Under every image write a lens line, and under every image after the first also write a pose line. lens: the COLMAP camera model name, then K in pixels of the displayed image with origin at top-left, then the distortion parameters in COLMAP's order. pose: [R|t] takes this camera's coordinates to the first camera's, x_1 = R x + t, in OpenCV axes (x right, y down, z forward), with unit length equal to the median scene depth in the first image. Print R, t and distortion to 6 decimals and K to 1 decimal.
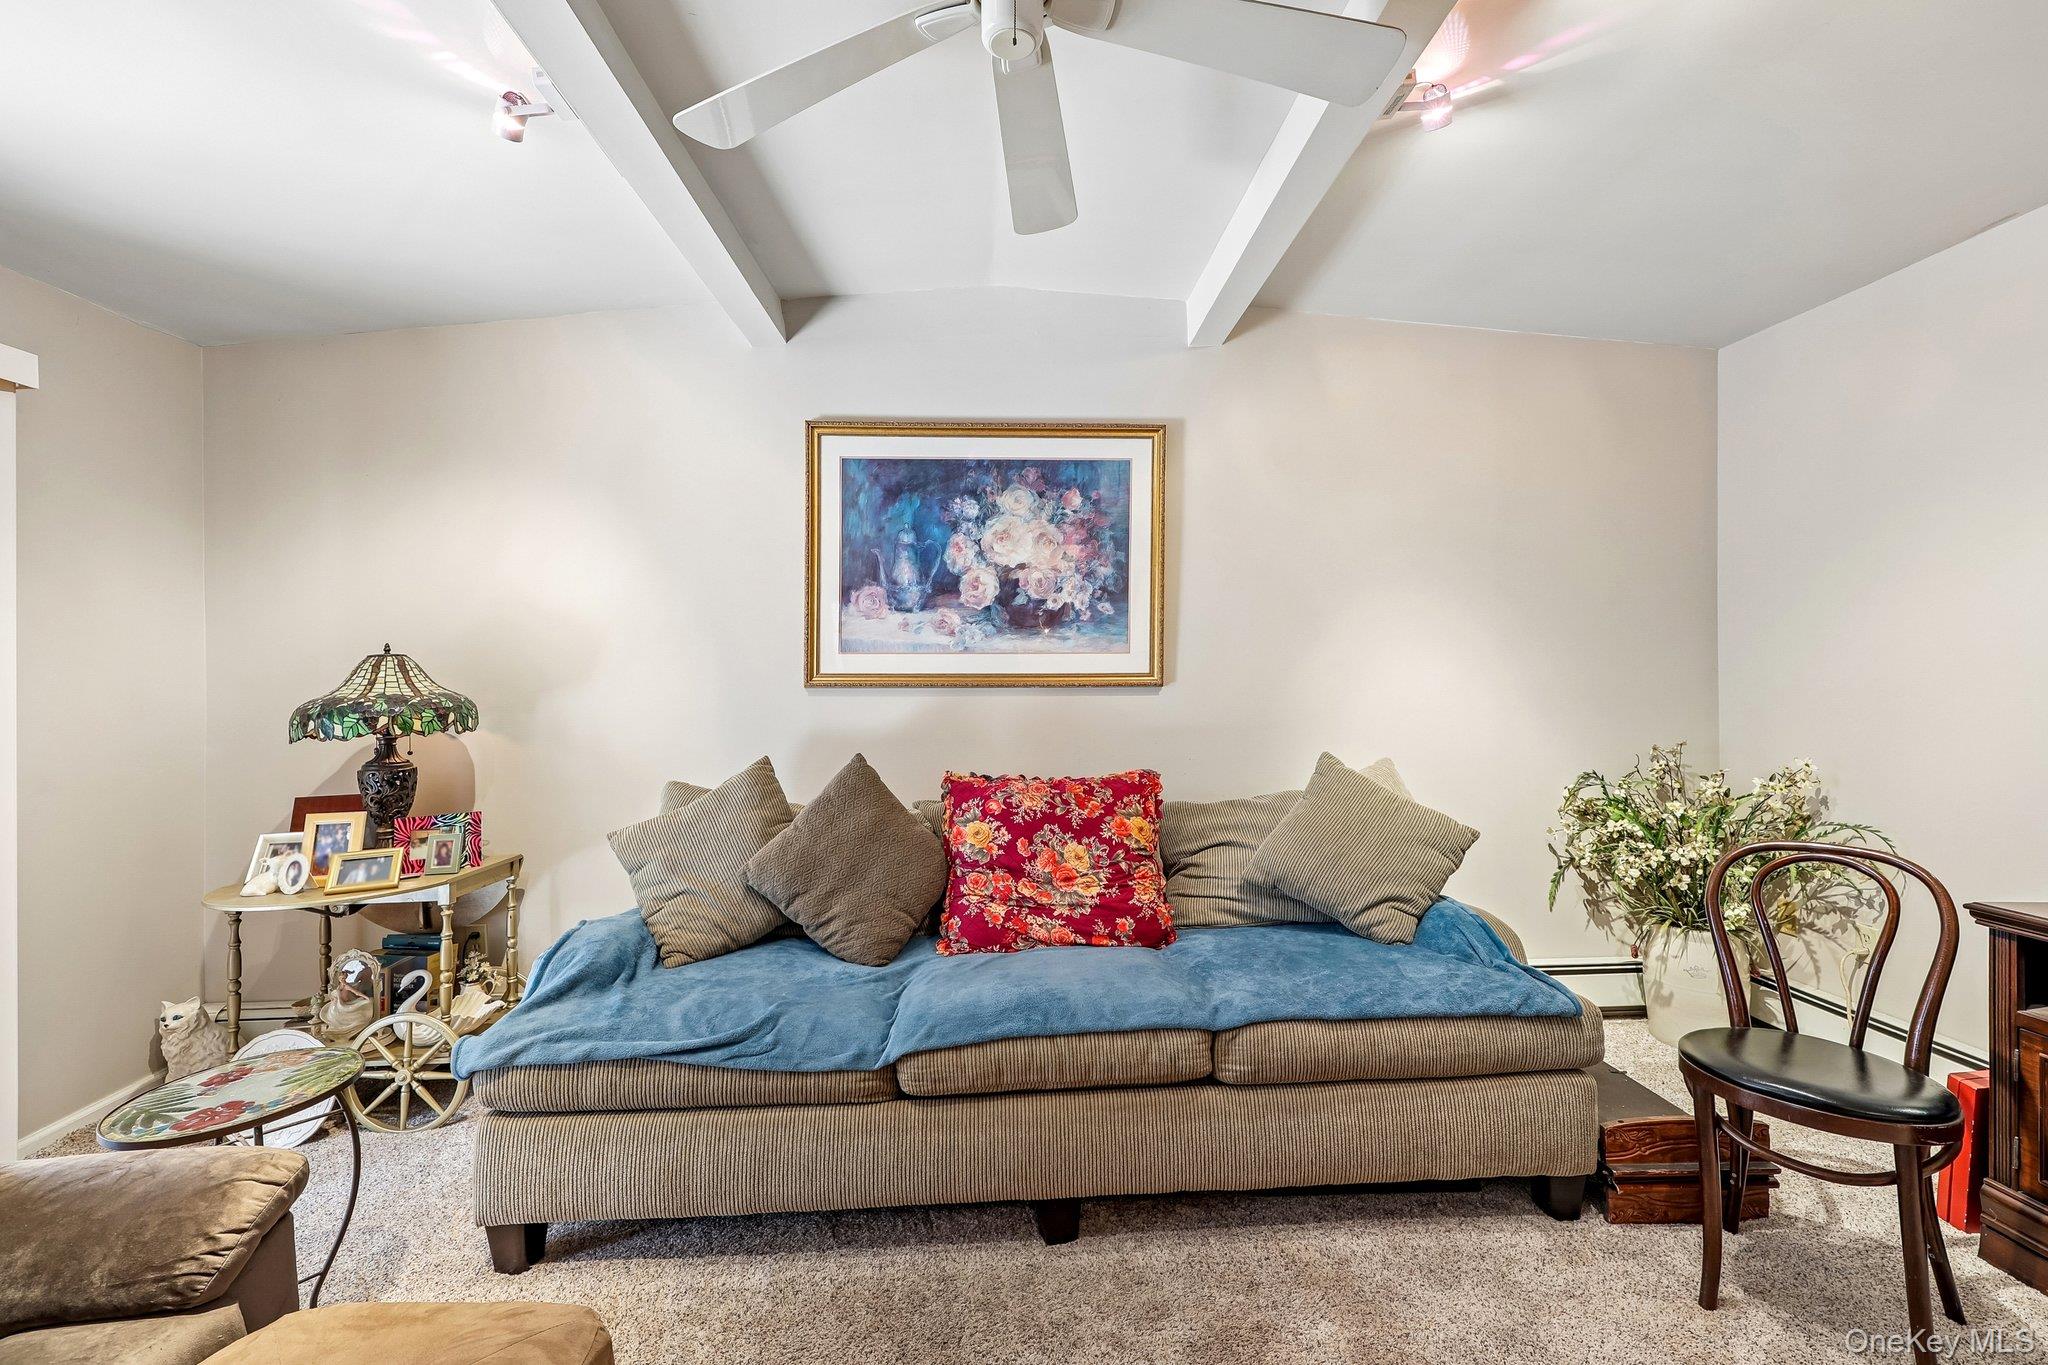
lens RADIAL K [[854.4, 0, 1041.7], [0, 854.4, 670.7], [0, 0, 1]] dist [0.001161, 0.000442]
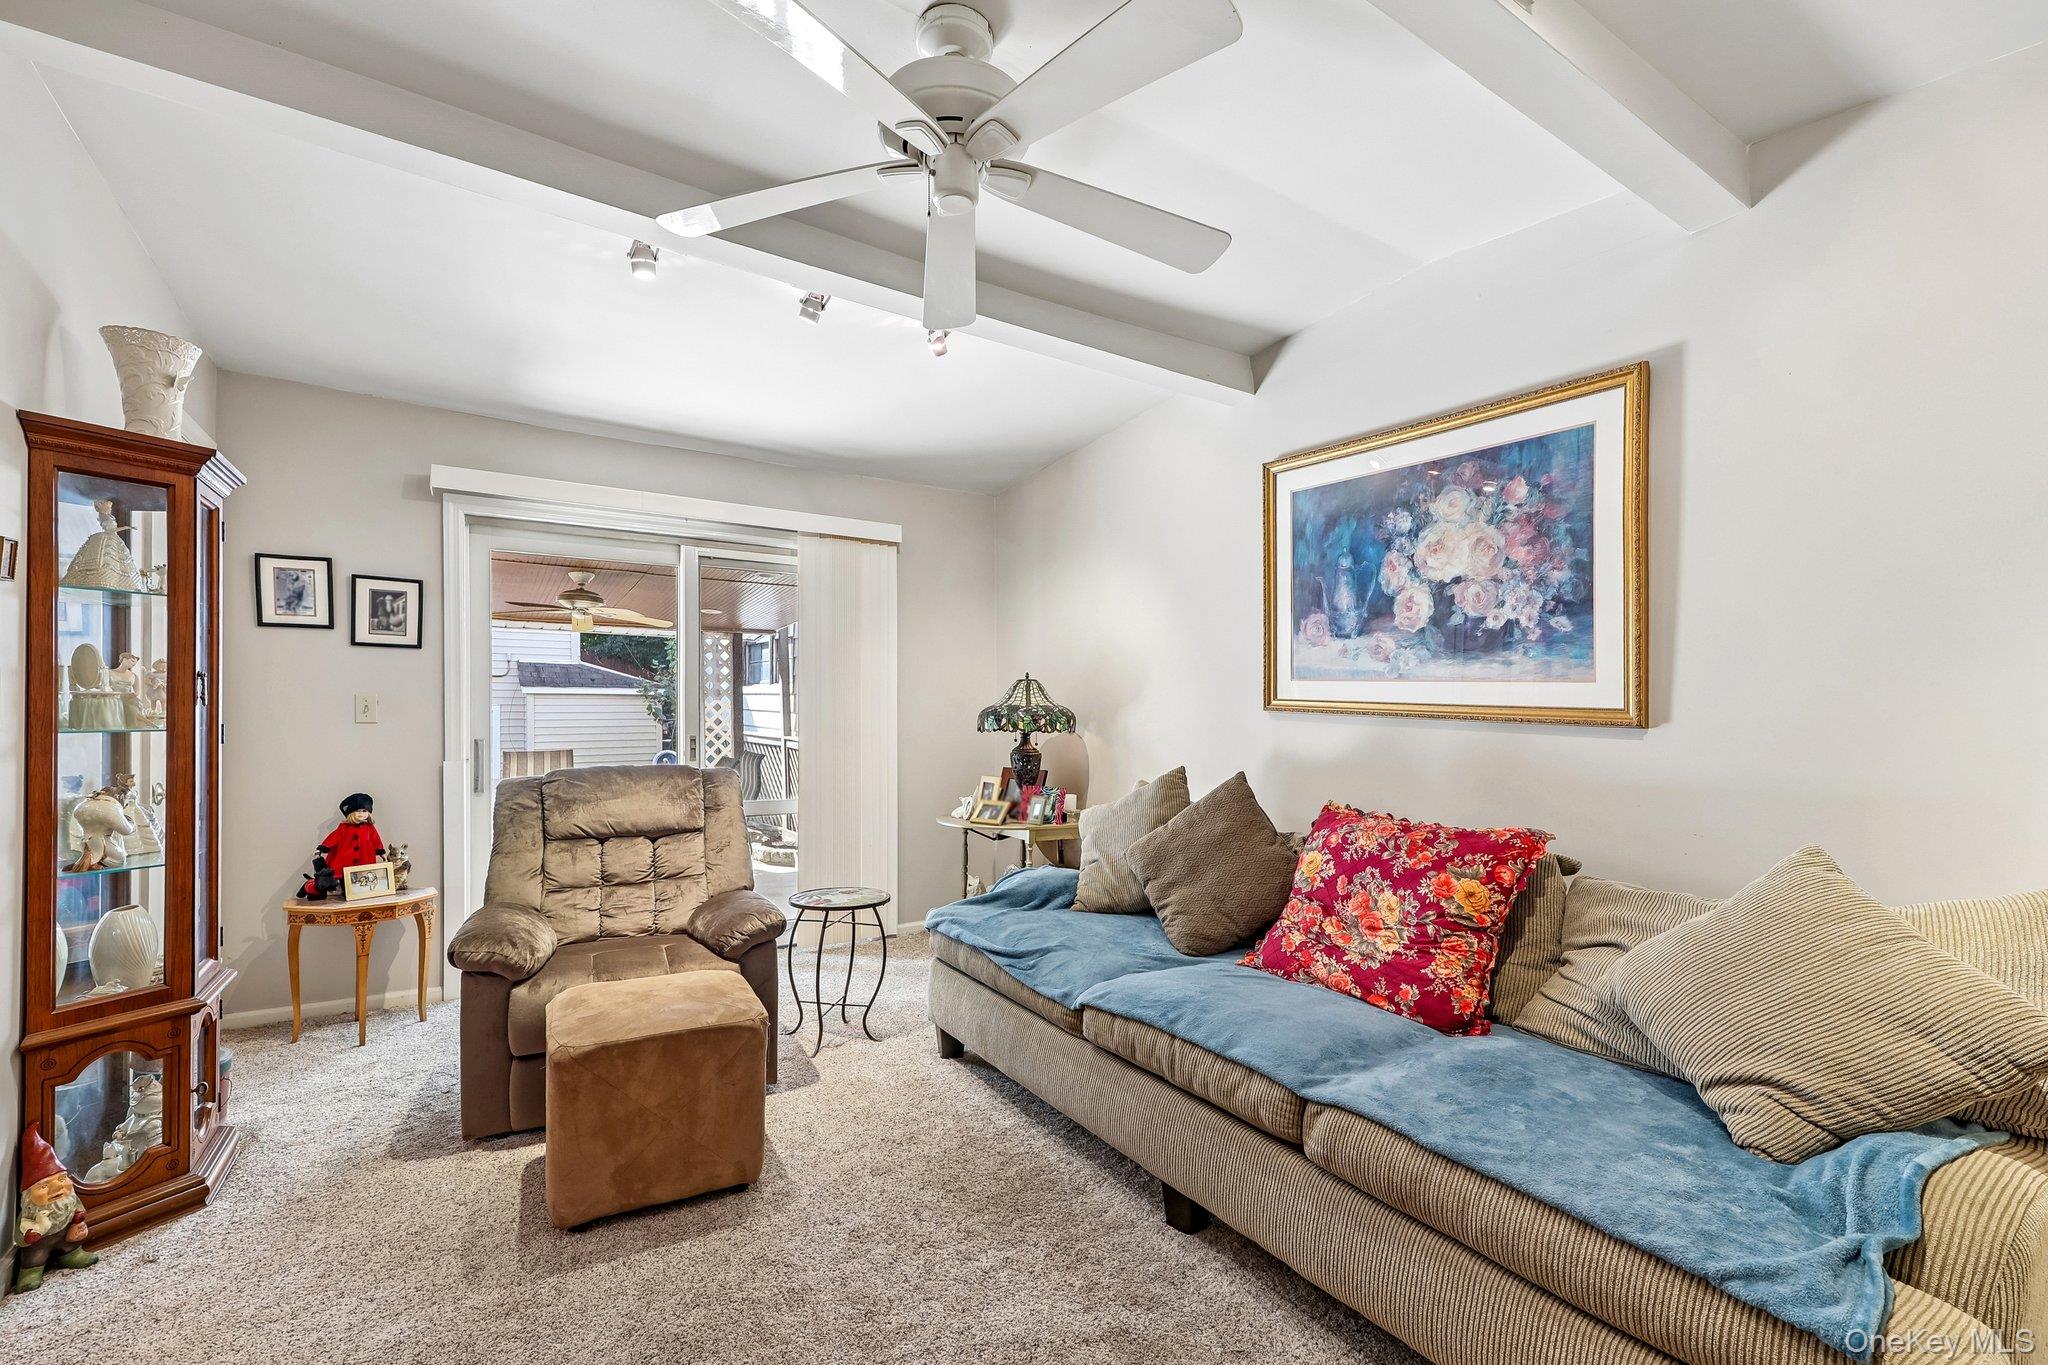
lens RADIAL K [[854.4, 0, 1012.2], [0, 854.4, 719.5], [0, 0, 1]] dist [0.001161, 0.000442]
pose [[0.514685, 0.043850, -0.856258, 0.574287], [-0.019760, 0.999033, 0.039284, -0.006689], [0.857152, -0.003300, 0.515053, 0.191605]]
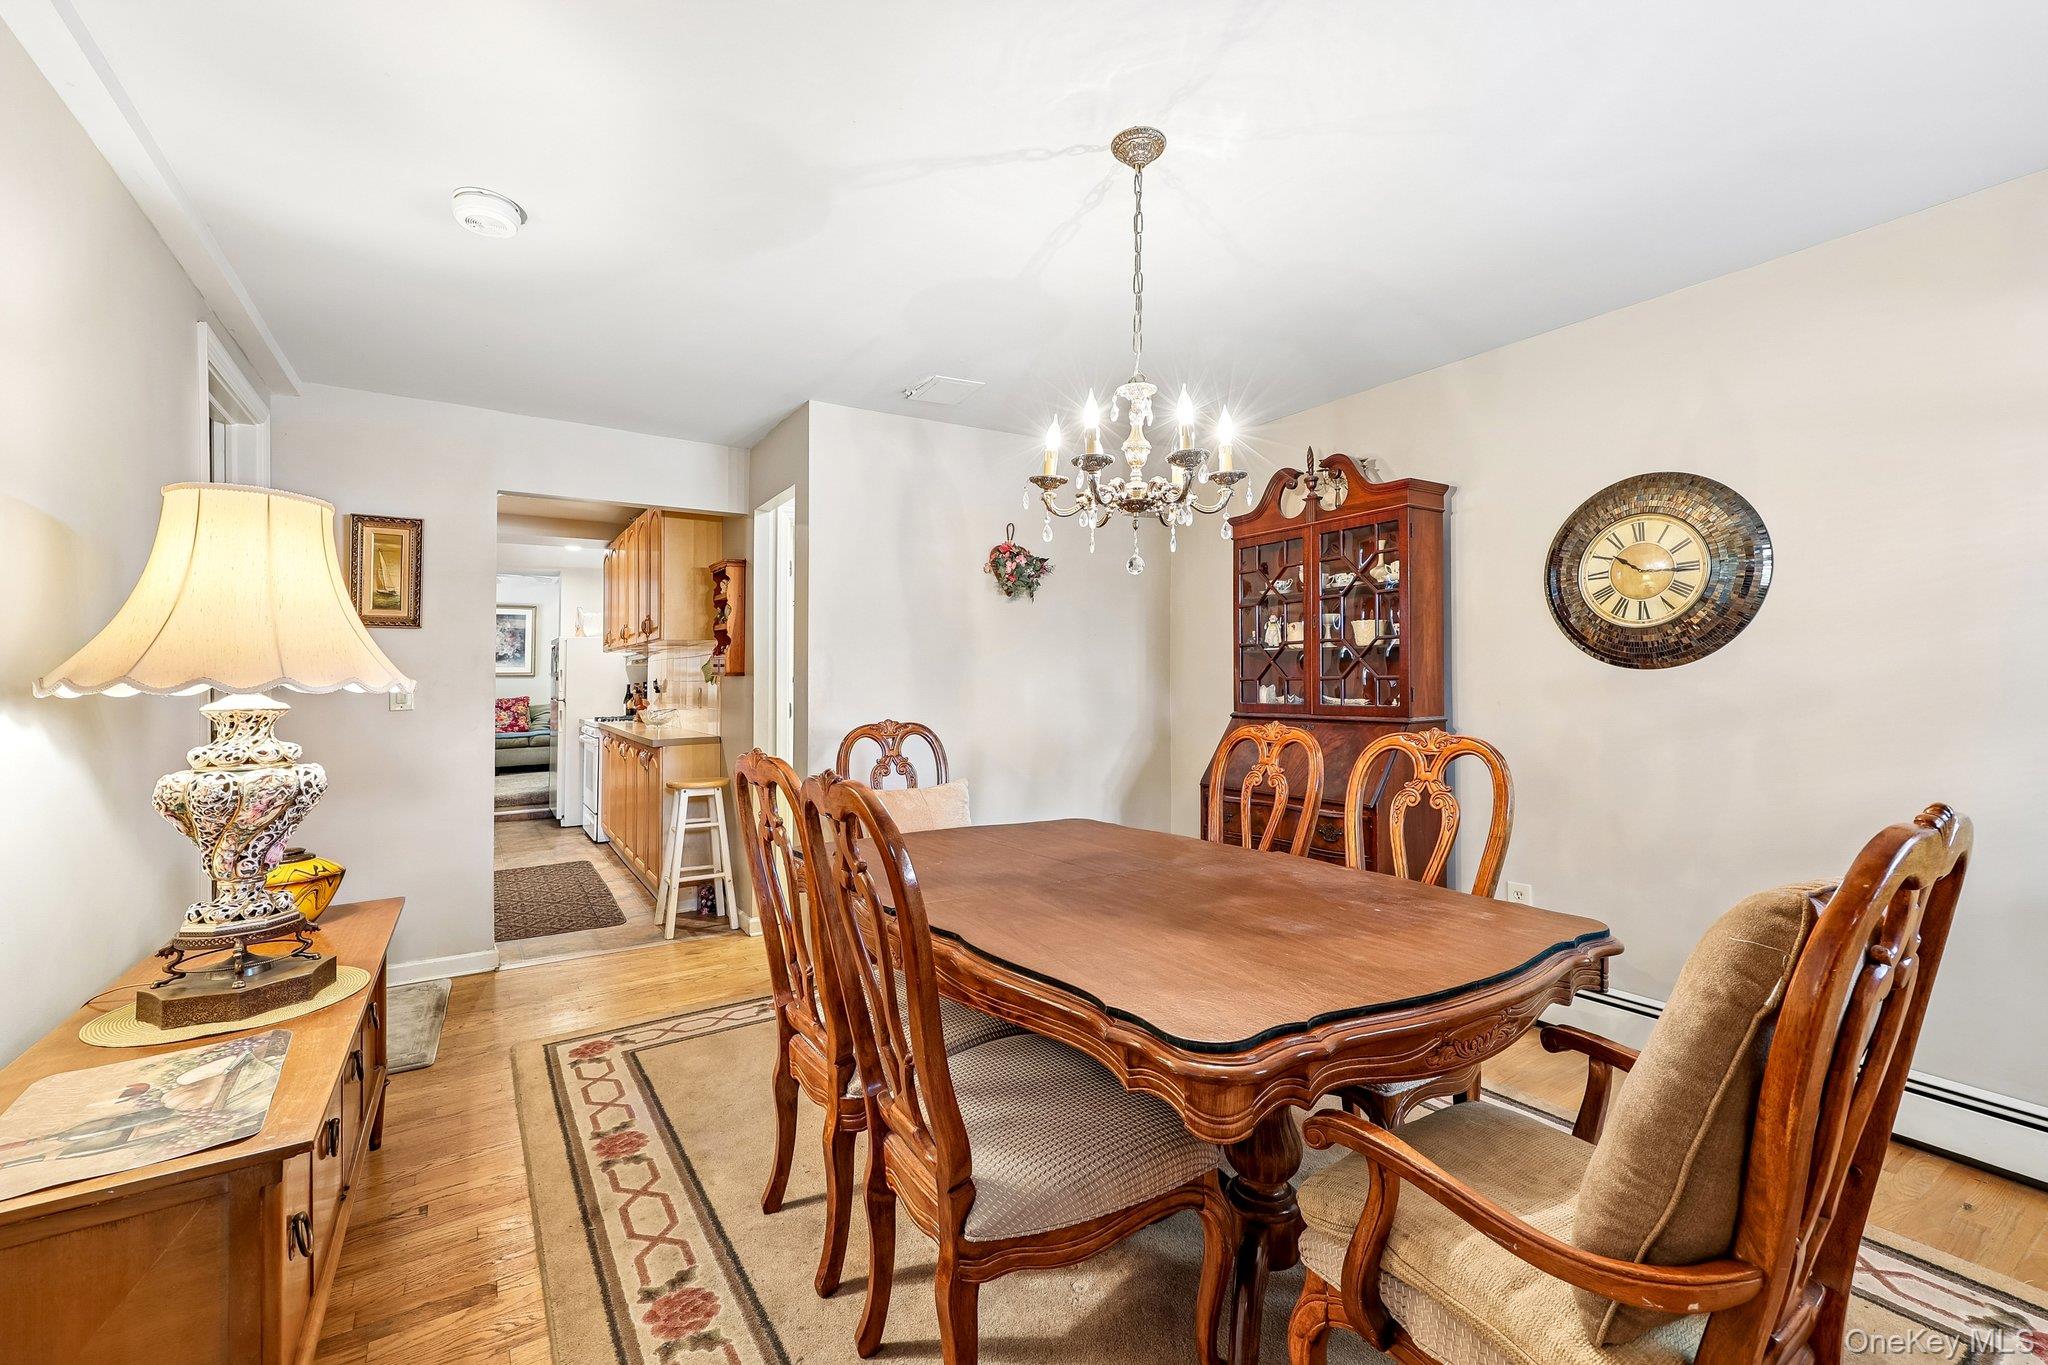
lens RADIAL K [[854.4, 0, 1031.4], [0, 854.4, 677.6], [0, 0, 1]] dist [0.001161, 0.000442]
pose [[0.873332, 0.006319, 0.487085, 0.250308], [-0.002540, 0.999961, -0.008420, 0.058410], [-0.487119, 0.006116, 0.873314, -3.848553]]
